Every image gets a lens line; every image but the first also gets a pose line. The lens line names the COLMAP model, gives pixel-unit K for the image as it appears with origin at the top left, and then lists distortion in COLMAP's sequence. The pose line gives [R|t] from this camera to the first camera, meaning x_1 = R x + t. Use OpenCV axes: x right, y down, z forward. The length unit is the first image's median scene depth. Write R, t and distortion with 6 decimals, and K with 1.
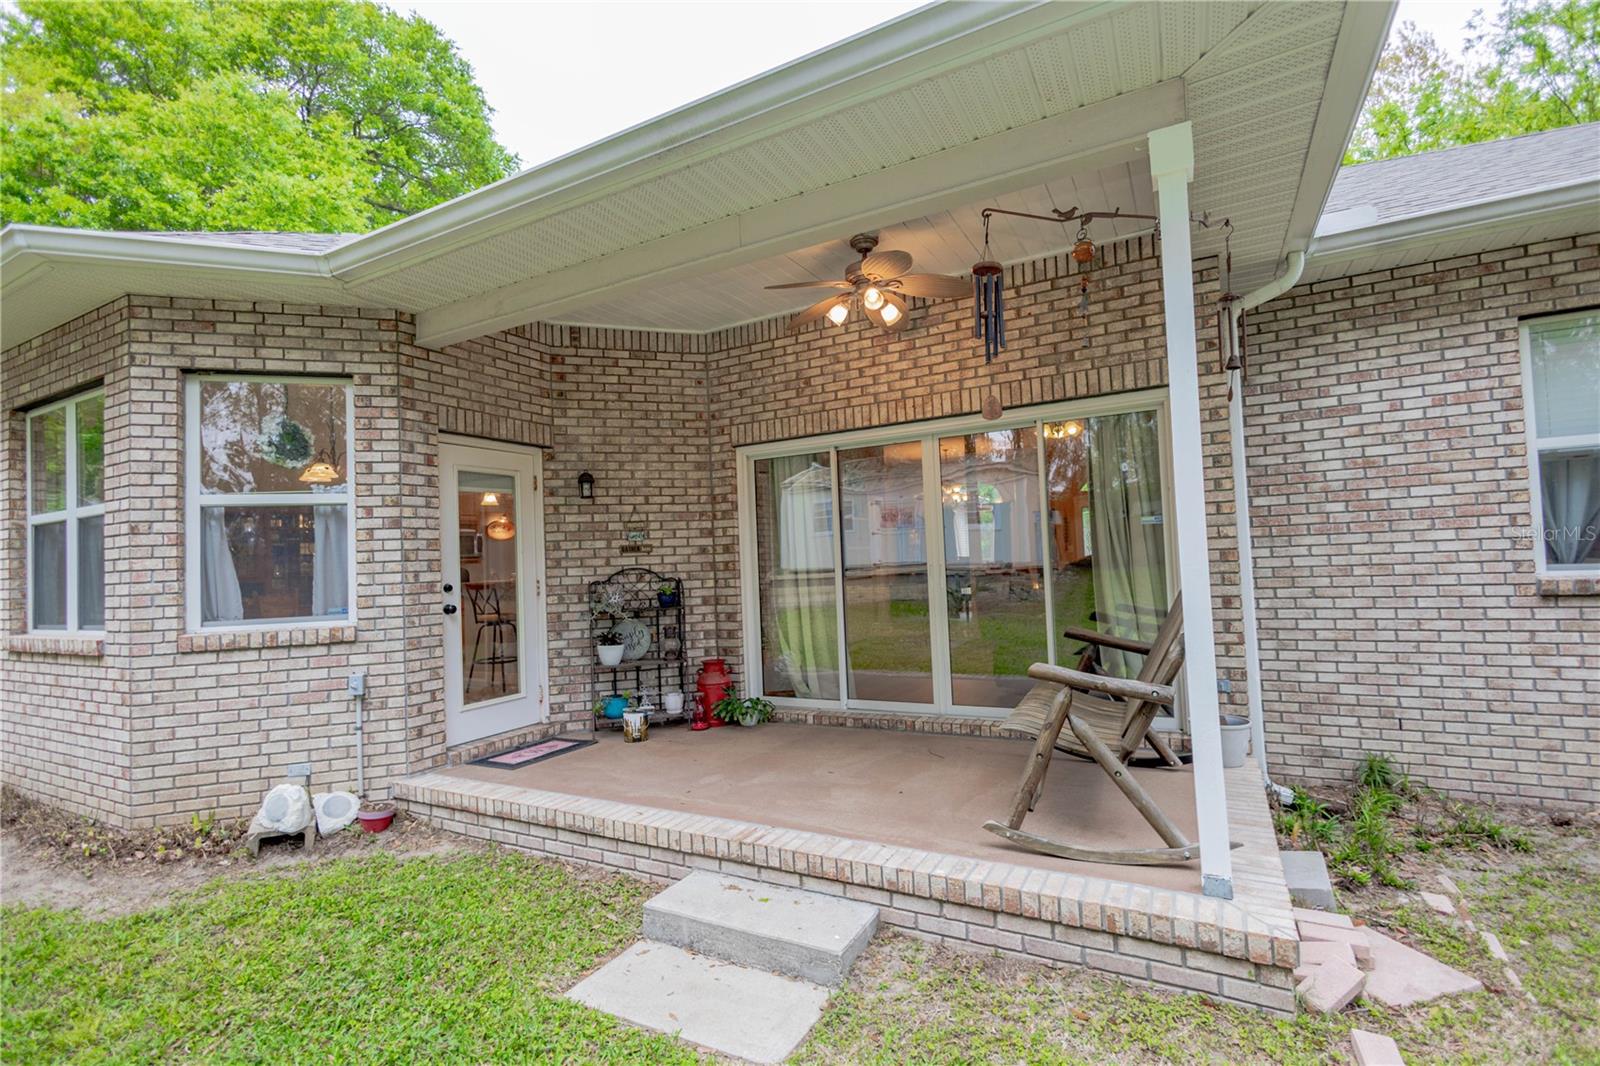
lens RADIAL K [[737.2, 0, 799.8], [0, 737.2, 534.3], [0, 0, 1]] dist [0.013725, -0.004835]
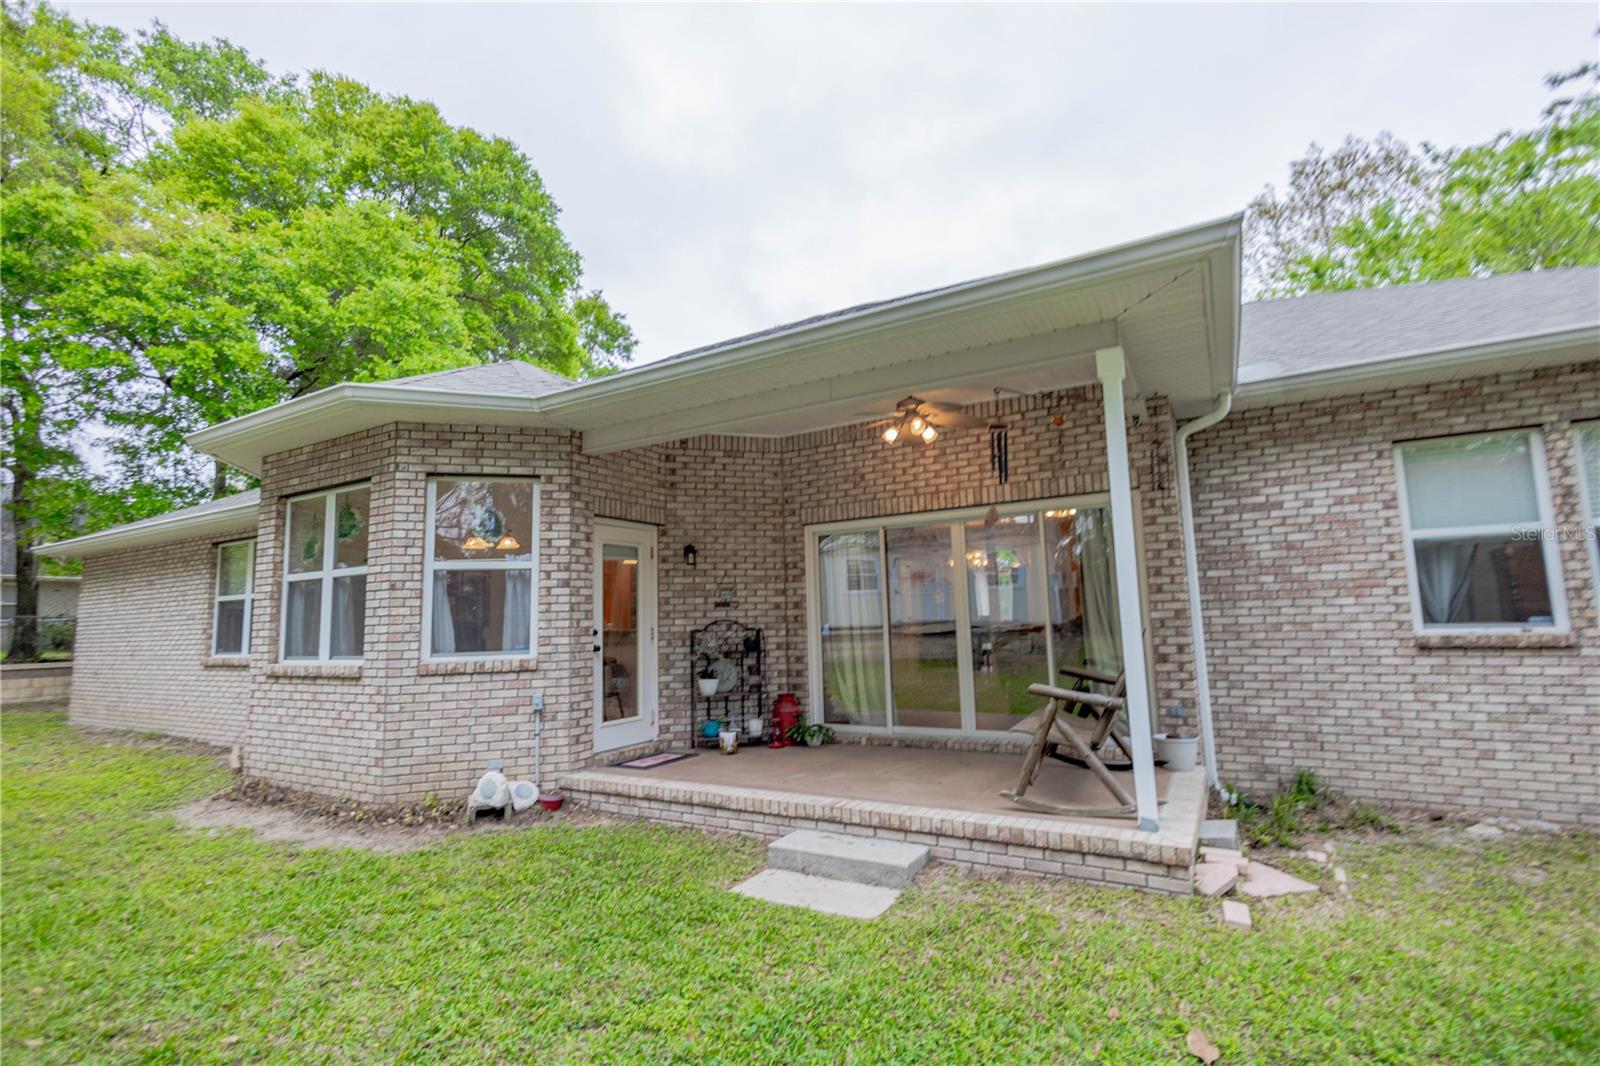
lens RADIAL K [[737.2, 0, 799.8], [0, 737.2, 534.3], [0, 0, 1]] dist [0.013725, -0.004835]
pose [[0.999606, 0.008947, -0.026607, -0.079427], [-0.011003, 0.996880, -0.078163, -0.003699], [0.025825, 0.078425, 0.996585, -0.360600]]
